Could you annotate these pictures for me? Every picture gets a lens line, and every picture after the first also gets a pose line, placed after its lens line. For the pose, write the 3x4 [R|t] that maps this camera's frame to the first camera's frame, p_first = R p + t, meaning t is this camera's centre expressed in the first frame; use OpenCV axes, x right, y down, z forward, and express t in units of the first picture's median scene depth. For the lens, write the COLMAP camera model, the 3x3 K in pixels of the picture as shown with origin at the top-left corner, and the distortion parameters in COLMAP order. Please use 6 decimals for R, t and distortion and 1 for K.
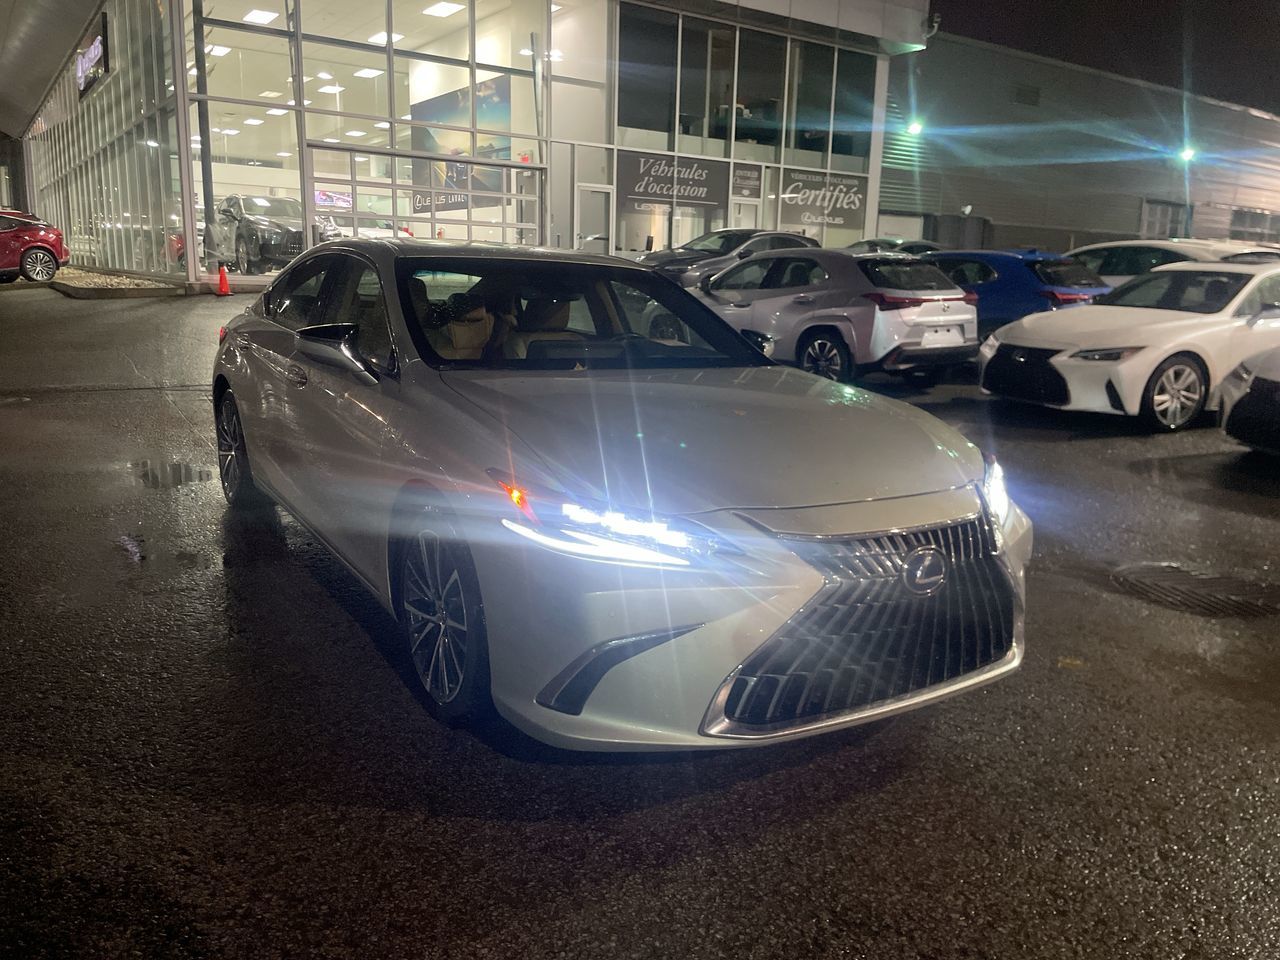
lens RADIAL K [[999.4, 0, 635.5], [0, 999.4, 479.3], [0, 0, 1]] dist [0.090744, -0.111913]
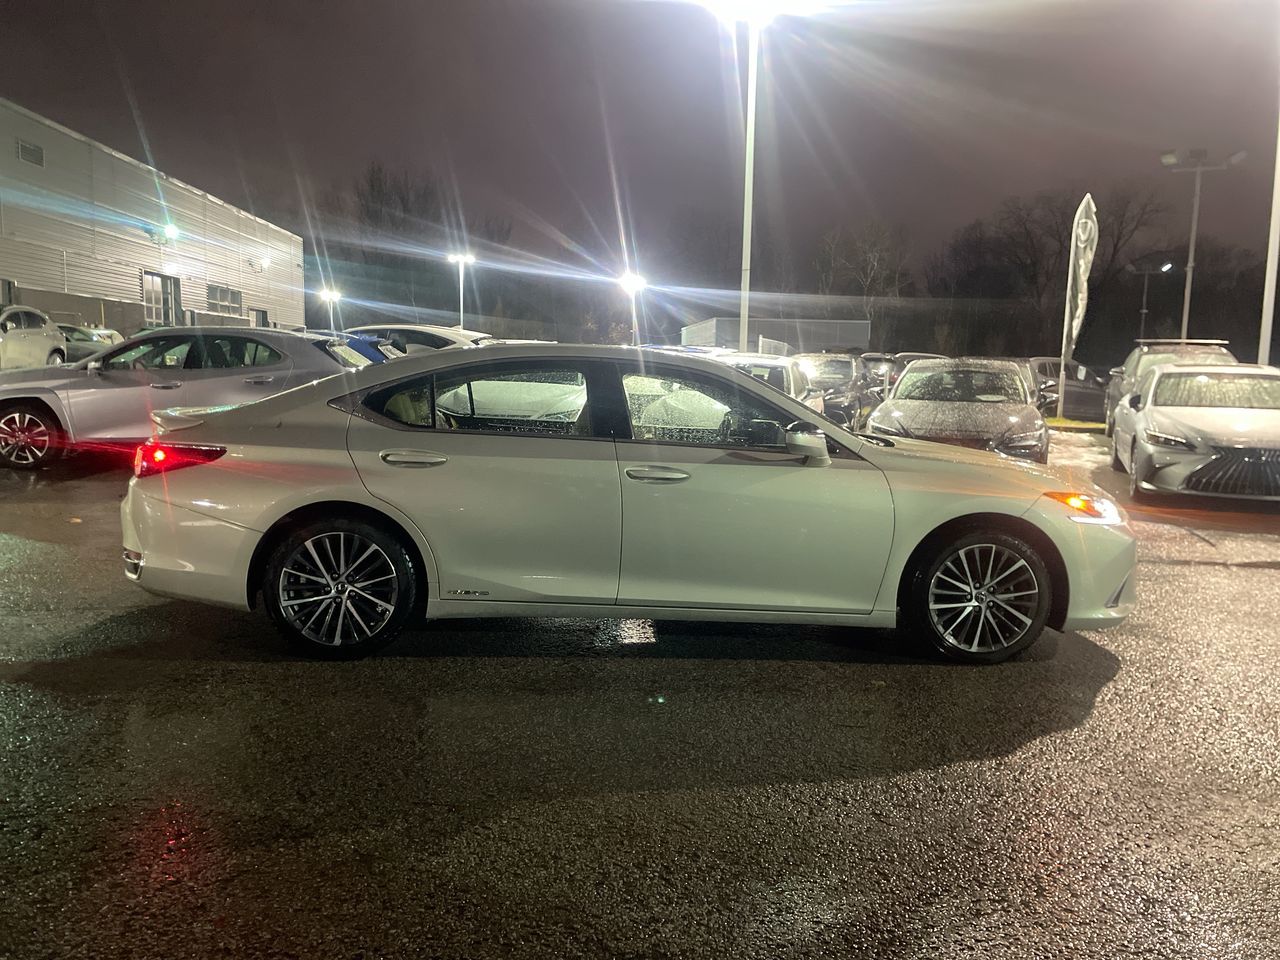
lens RADIAL K [[999.4, 0, 673.3], [0, 999.4, 488.9], [0, 0, 1]] dist [0.090744, -0.111913]
pose [[0.474539, -0.123716, 0.871497, -0.270646], [0.167150, 0.984724, 0.048775, -0.028681], [-0.864219, 0.122526, 0.487969, 0.097251]]
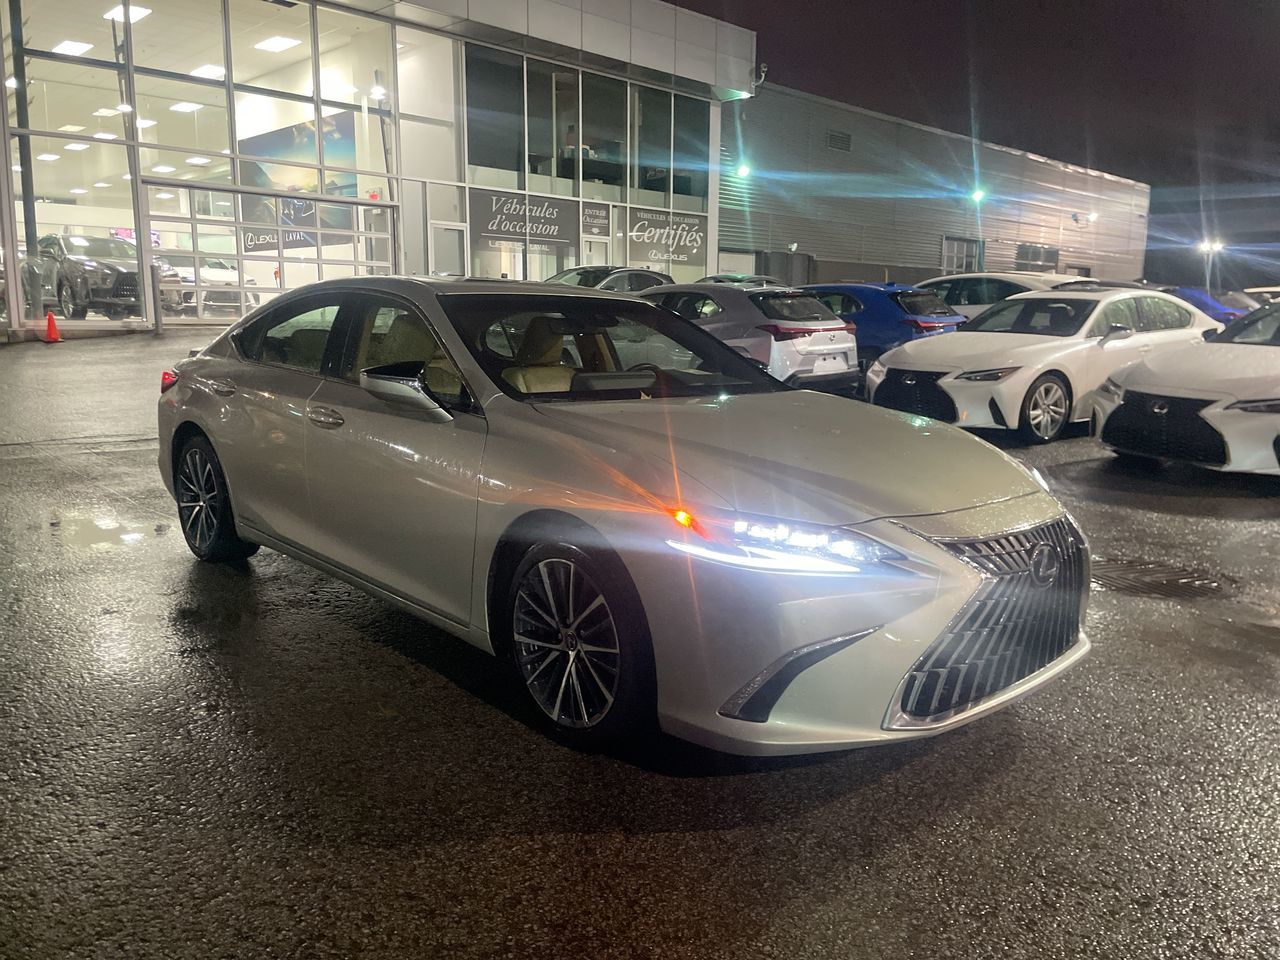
lens RADIAL K [[999.4, 0, 642.9], [0, 999.4, 481.4], [0, 0, 1]] dist [0.090744, -0.111913]
pose [[0.982009, -0.049587, 0.182206, -0.046329], [0.055623, 0.998055, -0.028163, 0.000870], [-0.180455, 0.037792, 0.982857, -0.002074]]
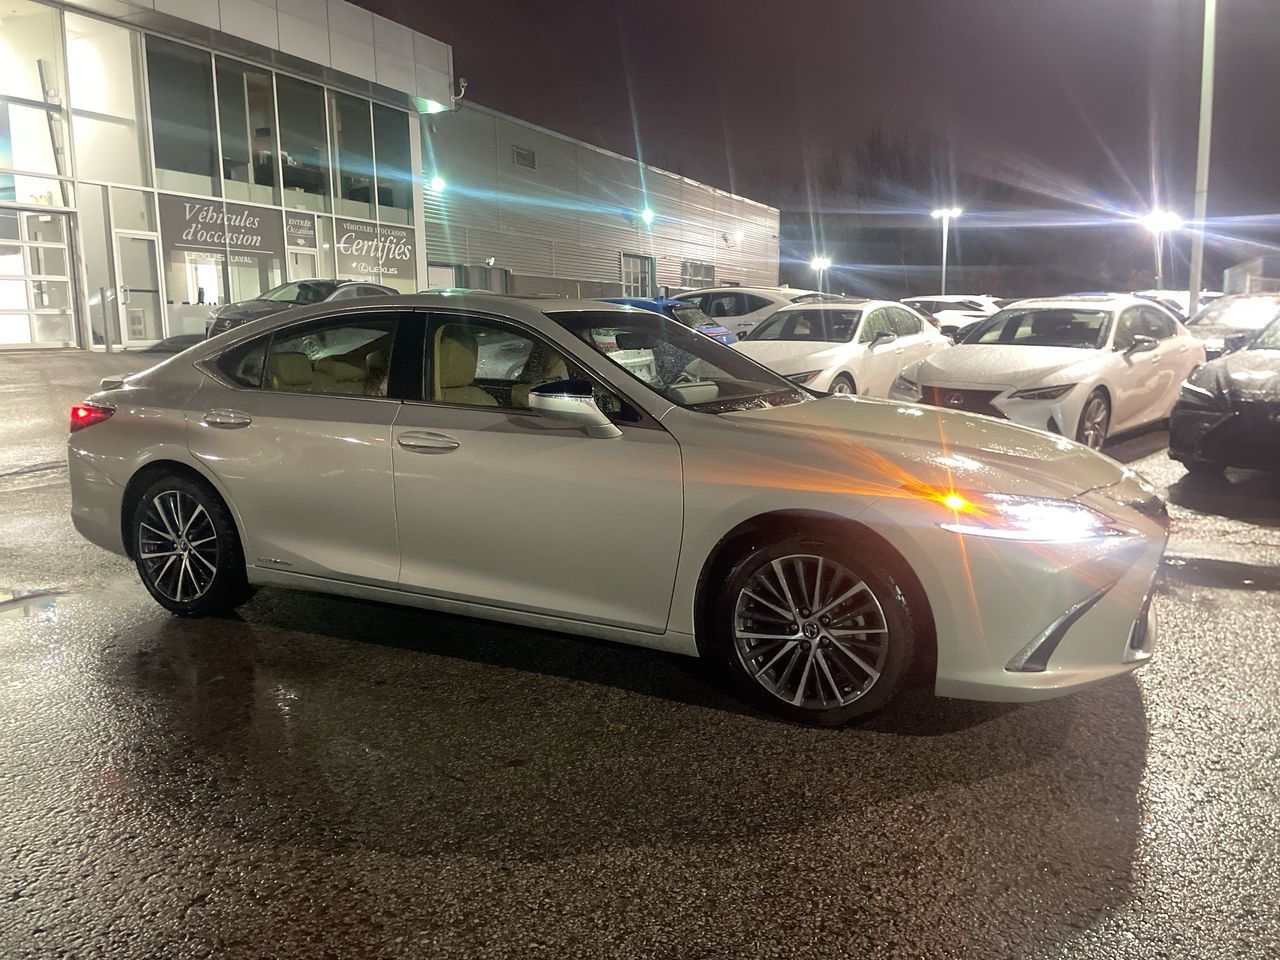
lens RADIAL K [[999.4, 0, 645.8], [0, 999.4, 485.0], [0, 0, 1]] dist [0.090744, -0.111913]
pose [[0.856282, -0.117212, 0.503033, -0.135084], [0.138094, 0.990410, -0.004293, -0.006337], [-0.497705, 0.073141, 0.864257, 0.021359]]
